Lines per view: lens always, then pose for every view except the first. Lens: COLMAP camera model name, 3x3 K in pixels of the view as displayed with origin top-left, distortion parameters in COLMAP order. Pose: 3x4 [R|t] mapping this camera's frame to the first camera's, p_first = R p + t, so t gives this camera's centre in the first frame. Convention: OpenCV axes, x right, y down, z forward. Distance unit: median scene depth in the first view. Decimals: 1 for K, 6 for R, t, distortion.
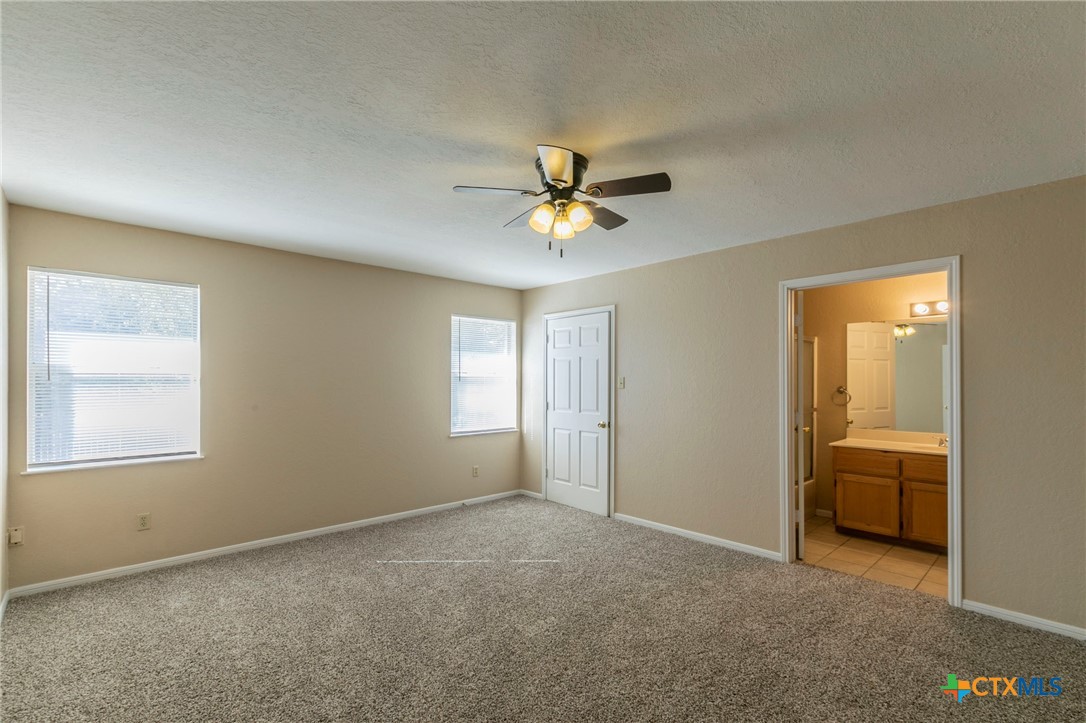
lens RADIAL K [[506.0, 0, 552.5], [0, 506.0, 382.9], [0, 0, 1]] dist [-0.003884, -0.000619]
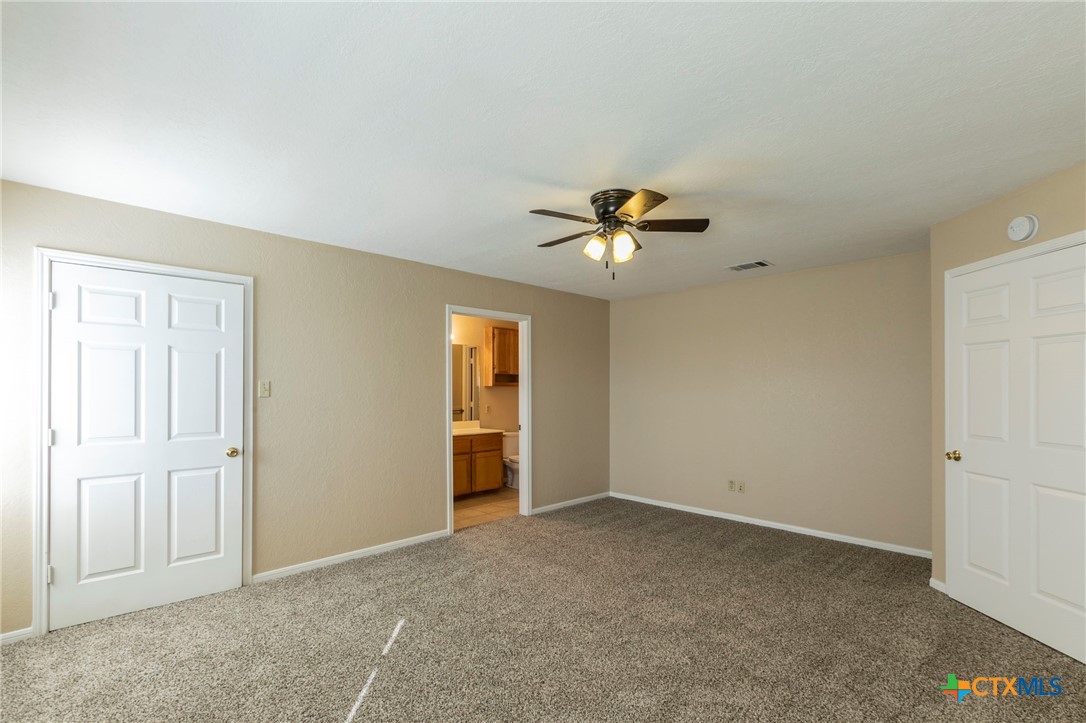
lens RADIAL K [[506.0, 0, 549.5], [0, 506.0, 382.6], [0, 0, 1]] dist [-0.003884, -0.000619]
pose [[-0.041881, 0.004200, 0.999114, -0.589730], [0.000021, 0.999991, -0.004203, -0.006094], [-0.999123, -0.000155, -0.041880, 0.618765]]
